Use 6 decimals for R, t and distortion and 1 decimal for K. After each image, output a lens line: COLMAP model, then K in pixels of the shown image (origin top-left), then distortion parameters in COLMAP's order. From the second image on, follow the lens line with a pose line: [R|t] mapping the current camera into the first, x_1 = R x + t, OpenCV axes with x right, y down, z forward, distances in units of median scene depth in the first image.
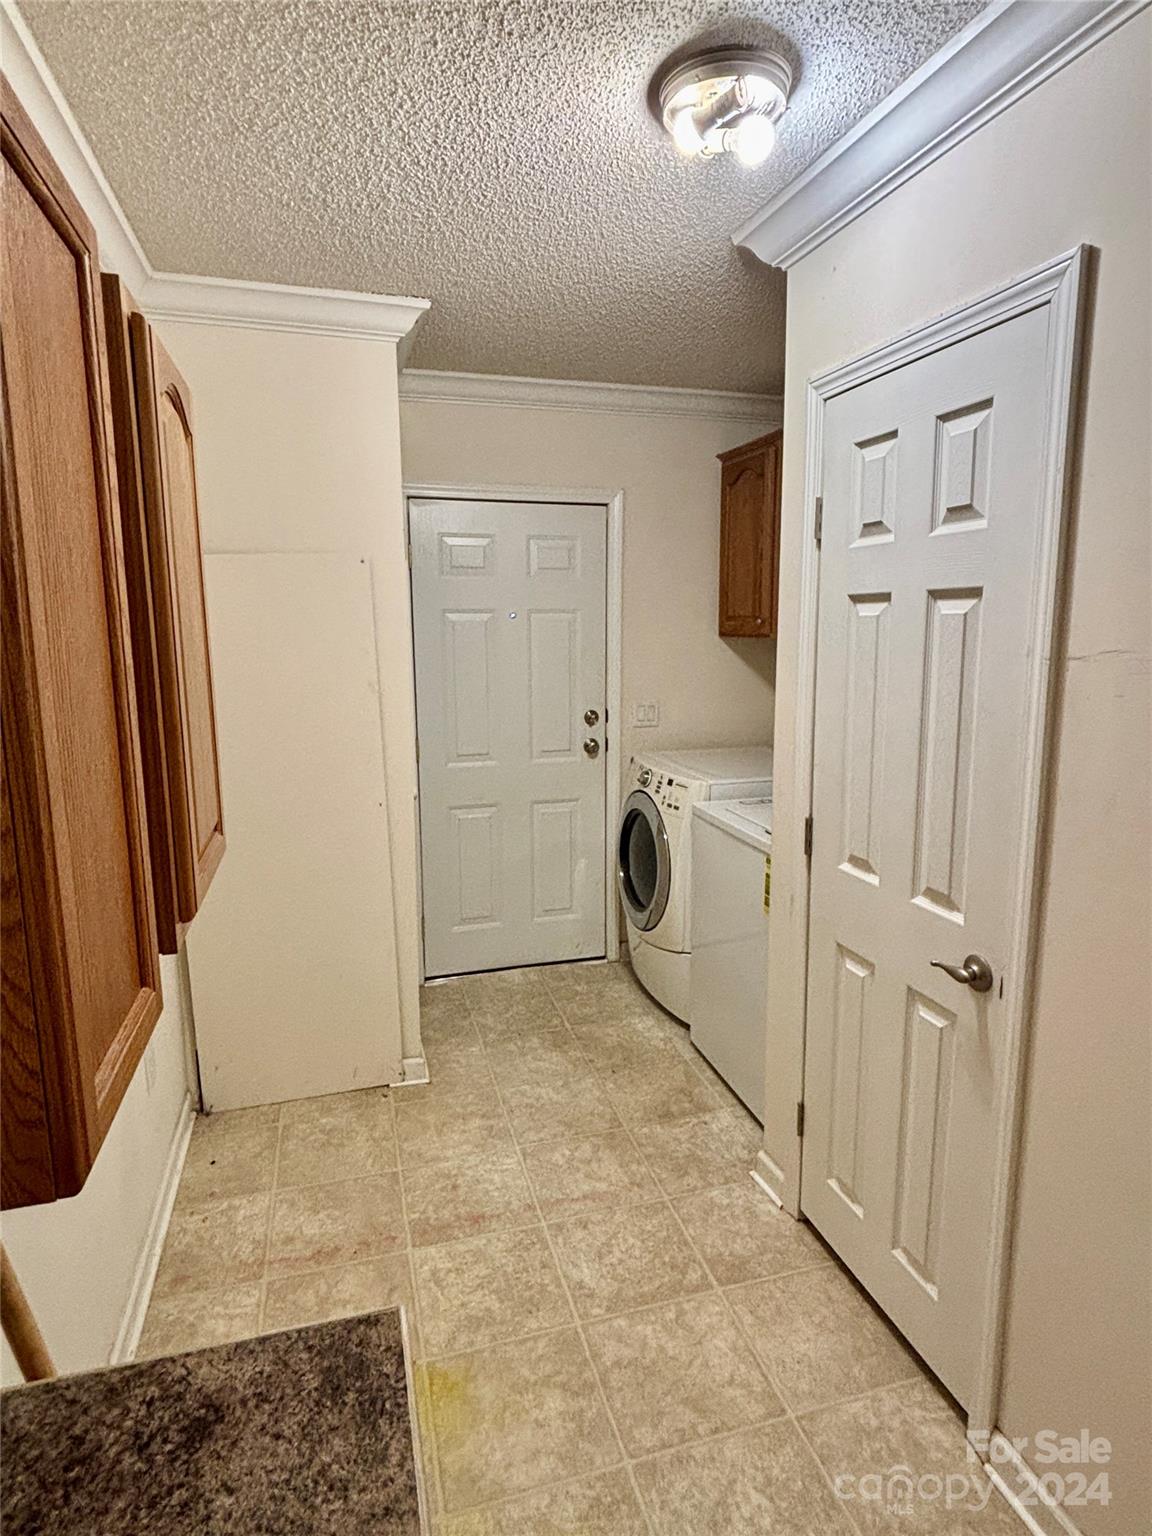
lens RADIAL K [[853.3, 0, 581.5], [0, 853.3, 762.6], [0, 0, 1]] dist [-0.004940, -0.000827]
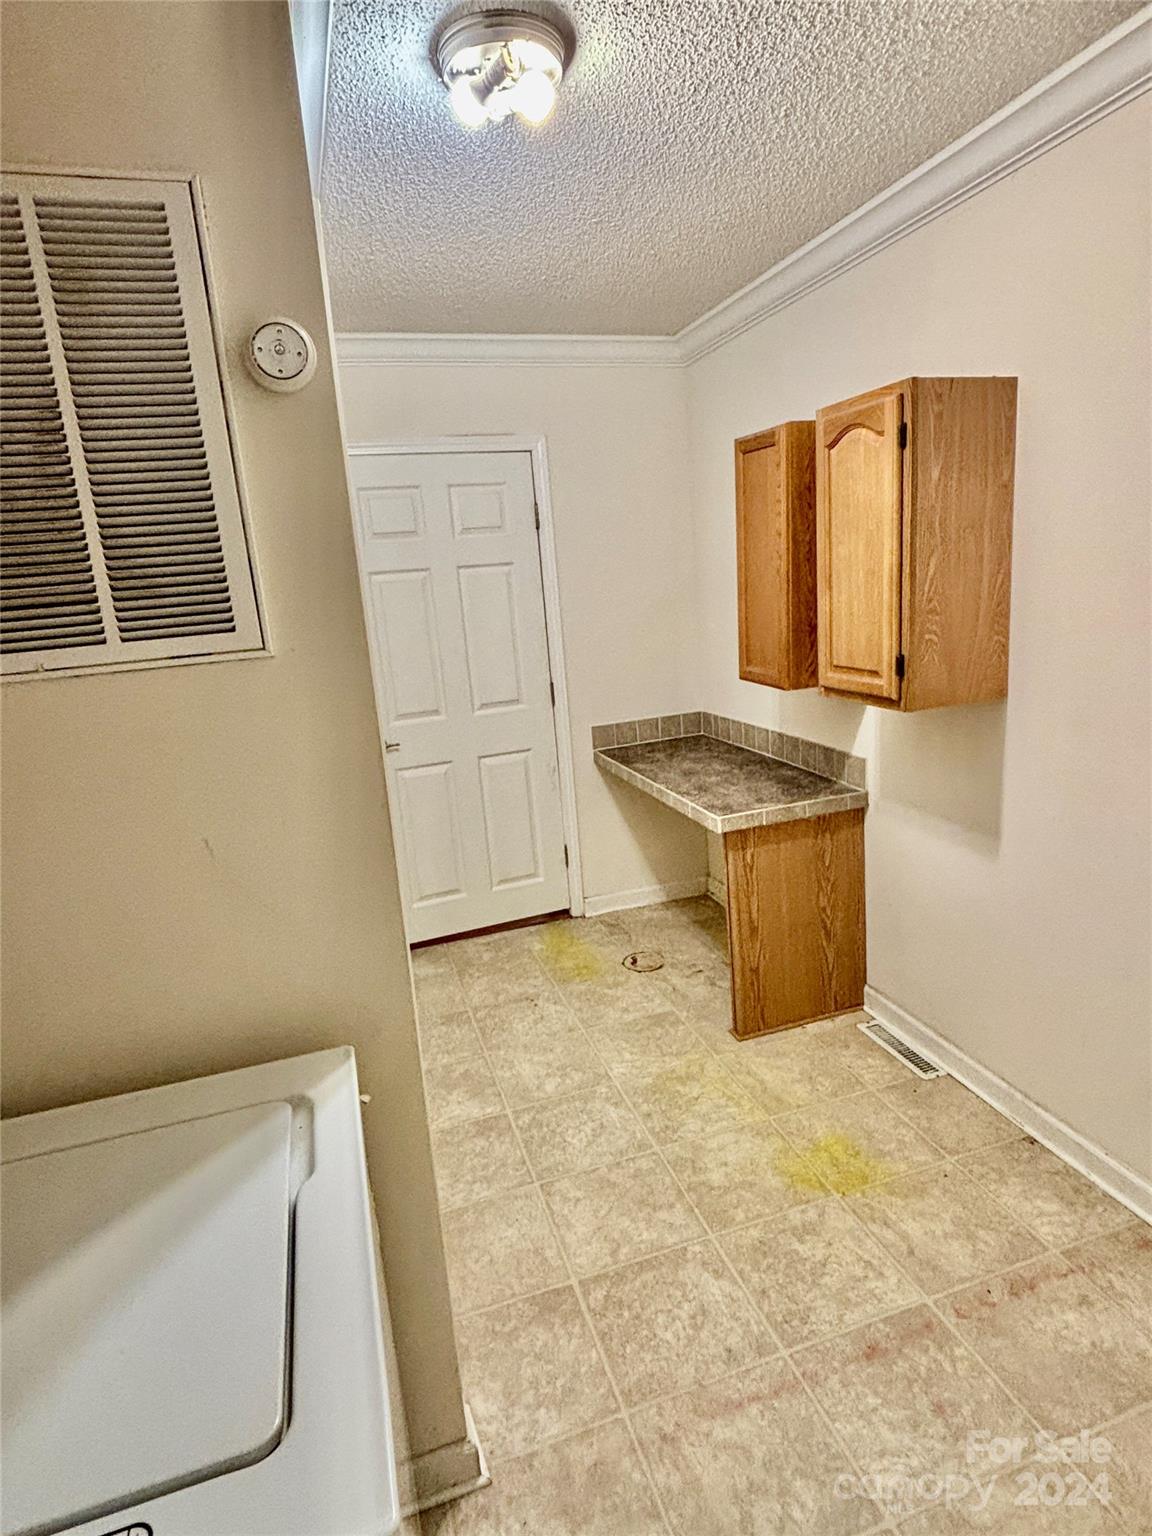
lens RADIAL K [[853.3, 0, 580.5], [0, 853.3, 764.2], [0, 0, 1]] dist [-0.004940, -0.000827]
pose [[-0.996604, 0.082235, -0.004133, 0.106556], [0.074342, 0.920259, 0.384184, -0.281454], [0.035396, 0.382572, -0.923247, 1.631564]]
